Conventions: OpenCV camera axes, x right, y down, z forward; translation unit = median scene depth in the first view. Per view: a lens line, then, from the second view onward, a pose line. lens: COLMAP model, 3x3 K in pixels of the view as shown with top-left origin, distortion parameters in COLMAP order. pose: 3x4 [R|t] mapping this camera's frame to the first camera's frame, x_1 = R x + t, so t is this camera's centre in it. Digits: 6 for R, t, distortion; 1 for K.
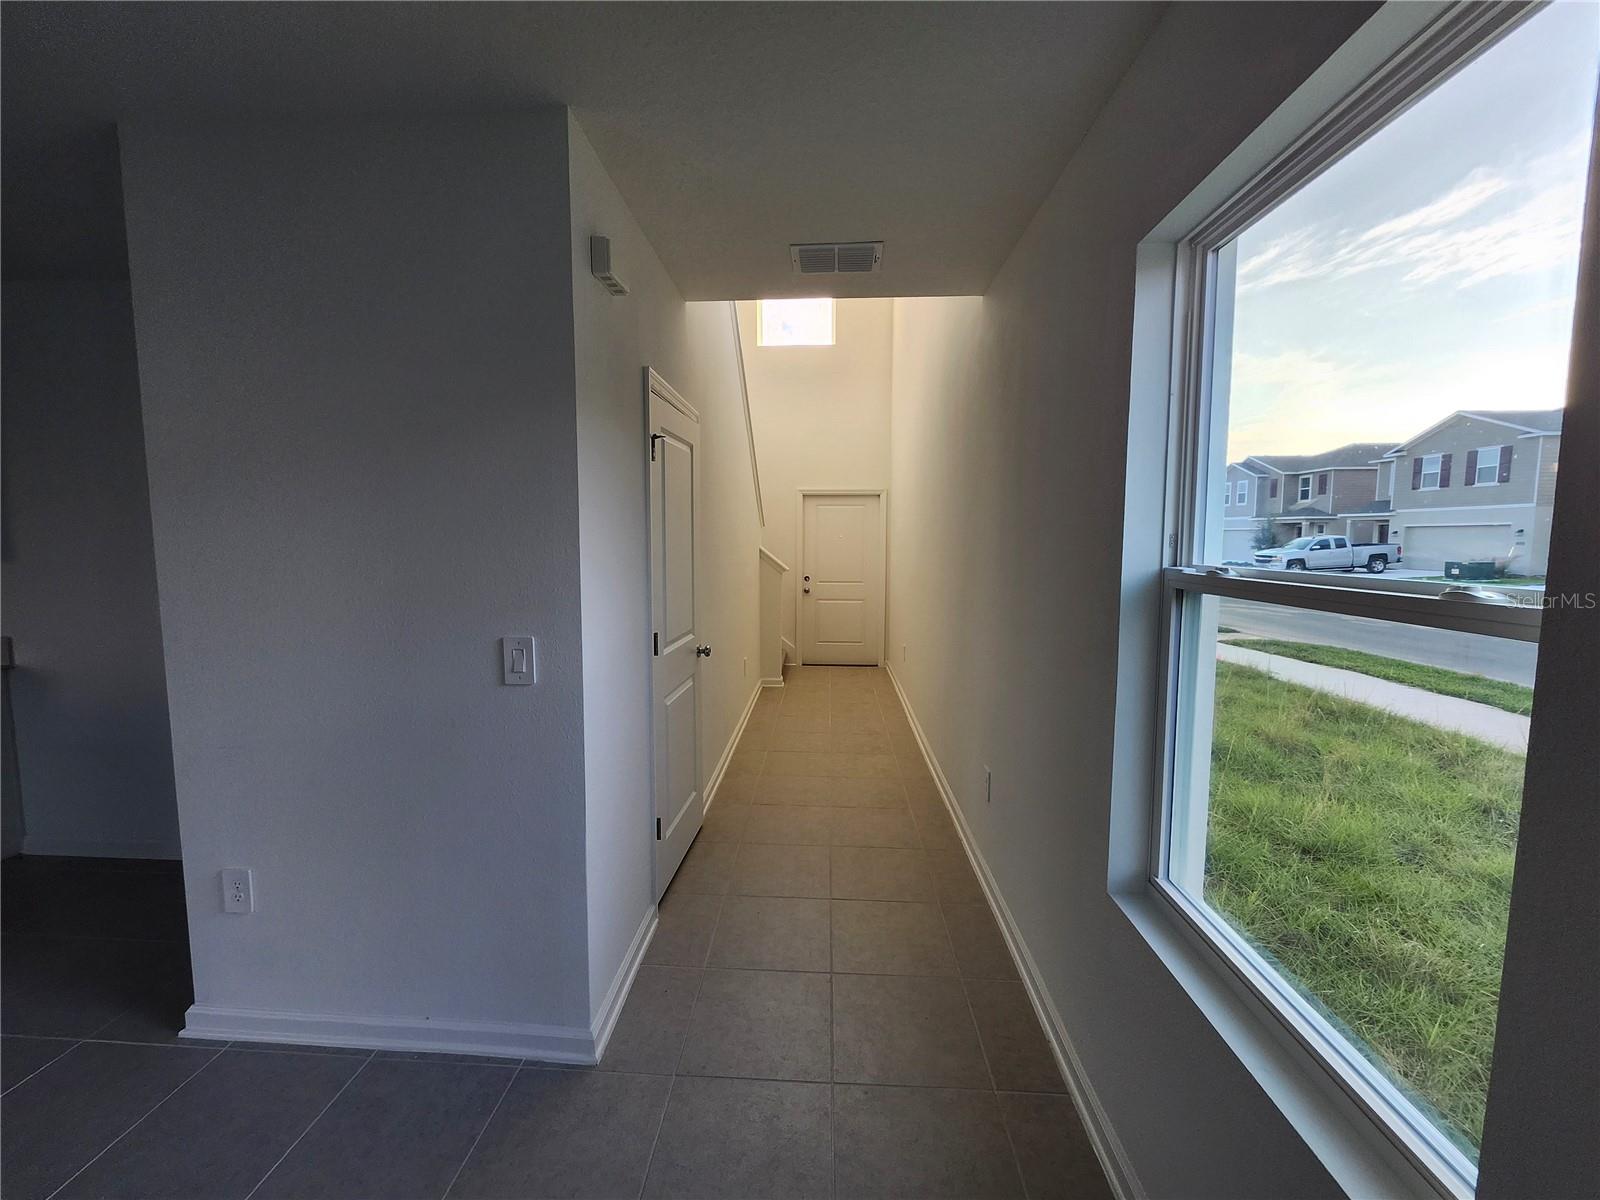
lens RADIAL K [[631.9, 0, 800.2], [0, 631.9, 587.2], [0, 0, 1]] dist [-0.000061, -0.000409]
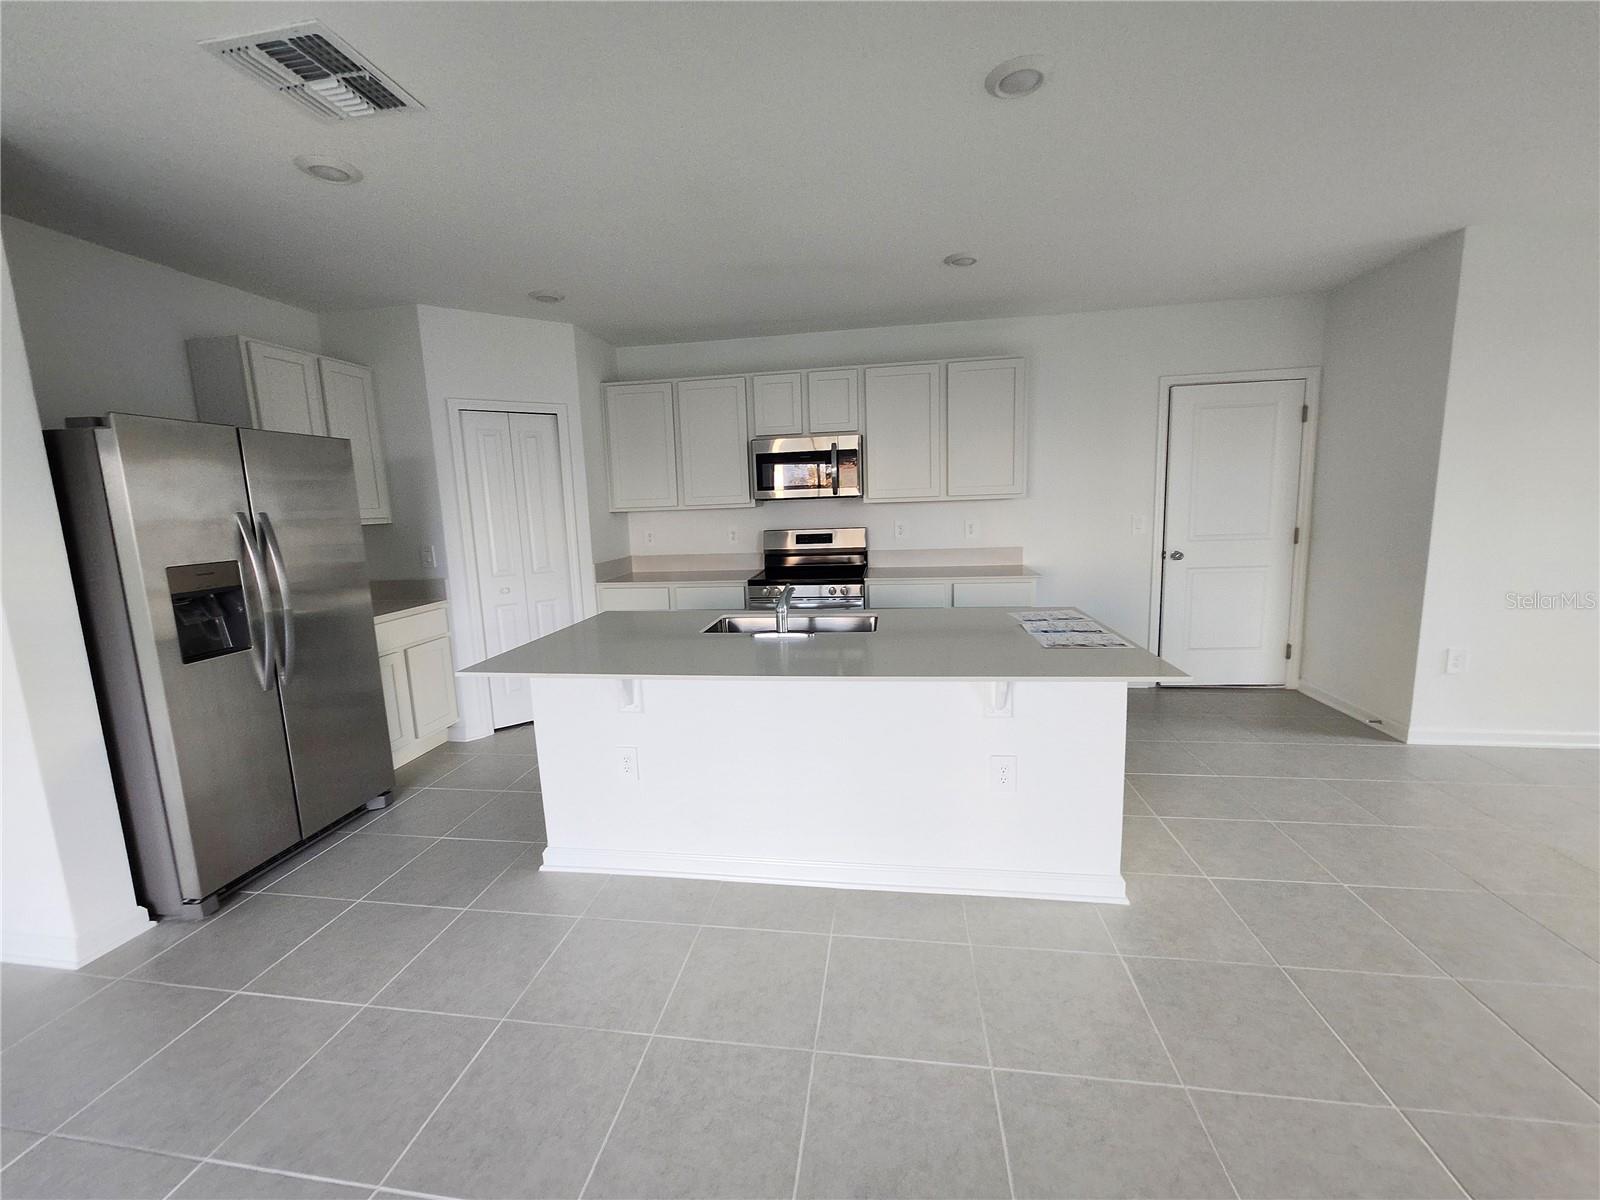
lens RADIAL K [[634.3, 0, 798.0], [0, 634.3, 573.9], [0, 0, 1]] dist [-0.001148, -0.000260]
pose [[0.994880, -0.023792, -0.098225, -1.533844], [0.027434, 0.998979, 0.035895, 0.073570], [0.097271, -0.038406, 0.994517, -0.565464]]
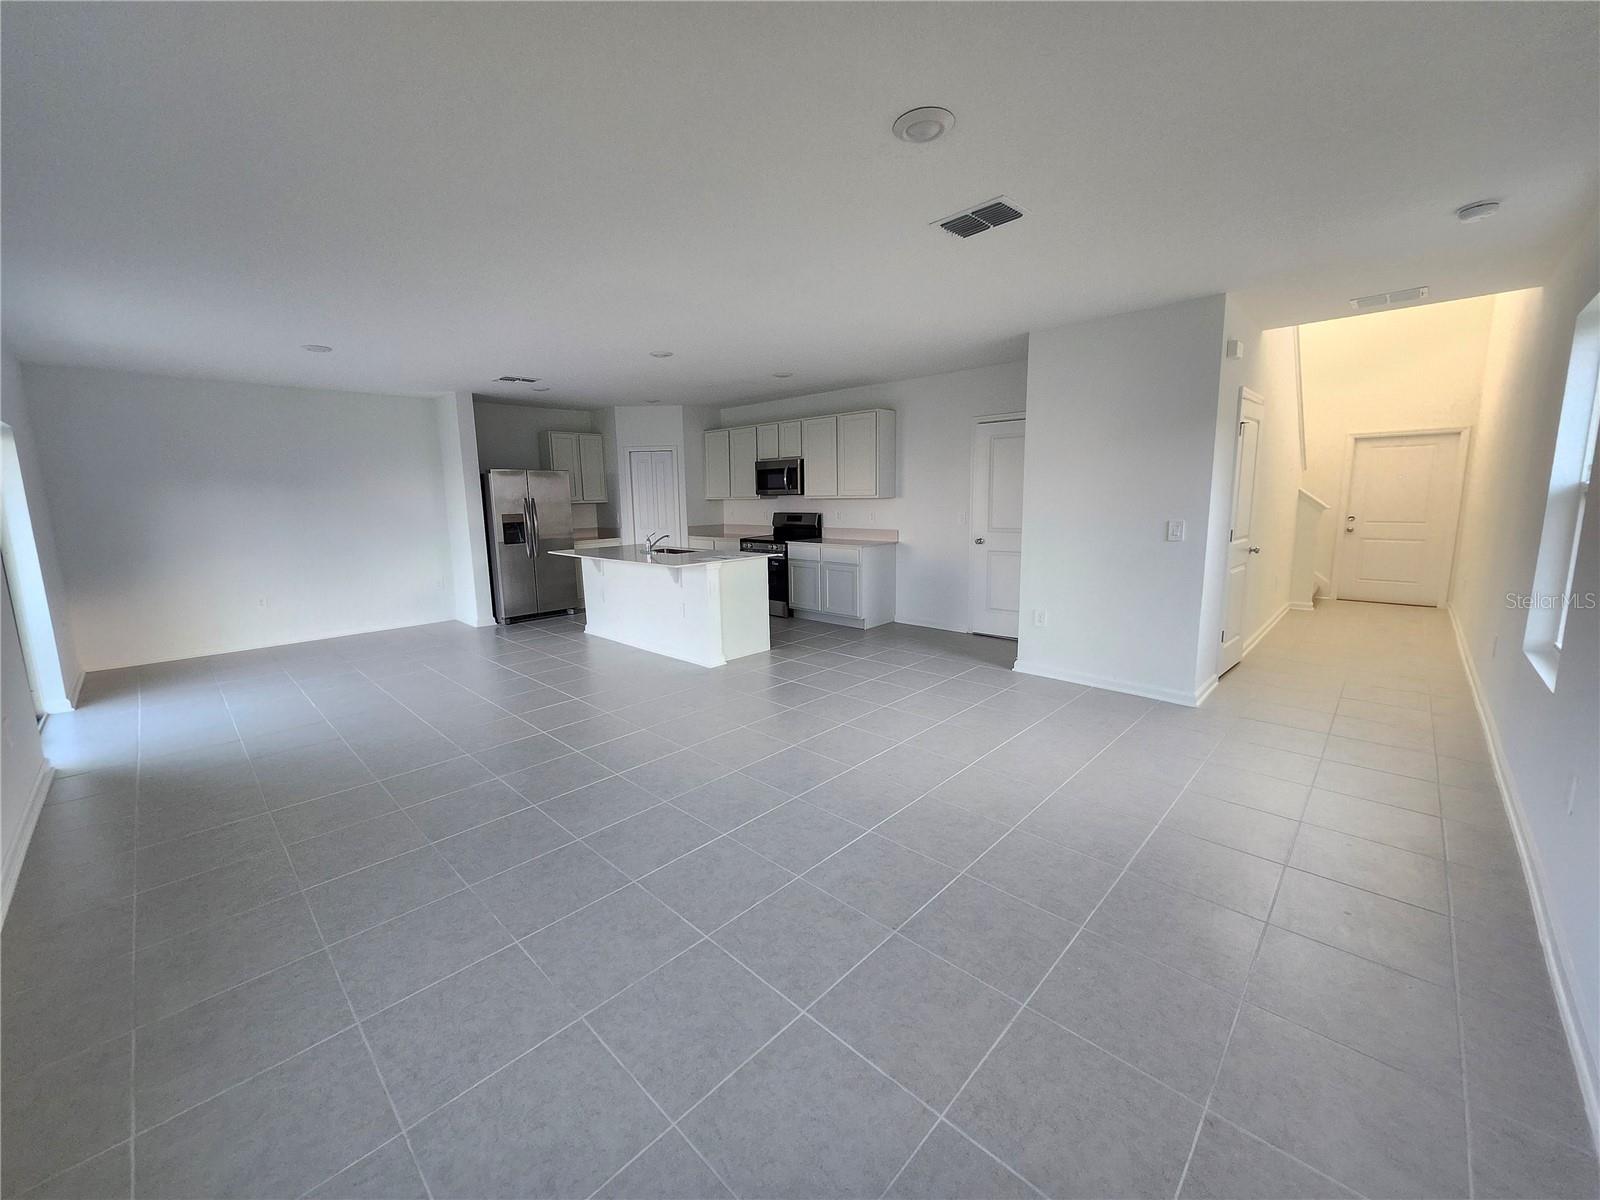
lens RADIAL K [[631.9, 0, 800.2], [0, 631.9, 587.2], [0, 0, 1]] dist [-0.000061, -0.000409]
pose [[0.754921, 0.083646, -0.650460, 0.027816], [-0.033832, 0.995479, 0.088748, 0.092767], [0.654943, -0.044991, 0.754338, -0.969795]]
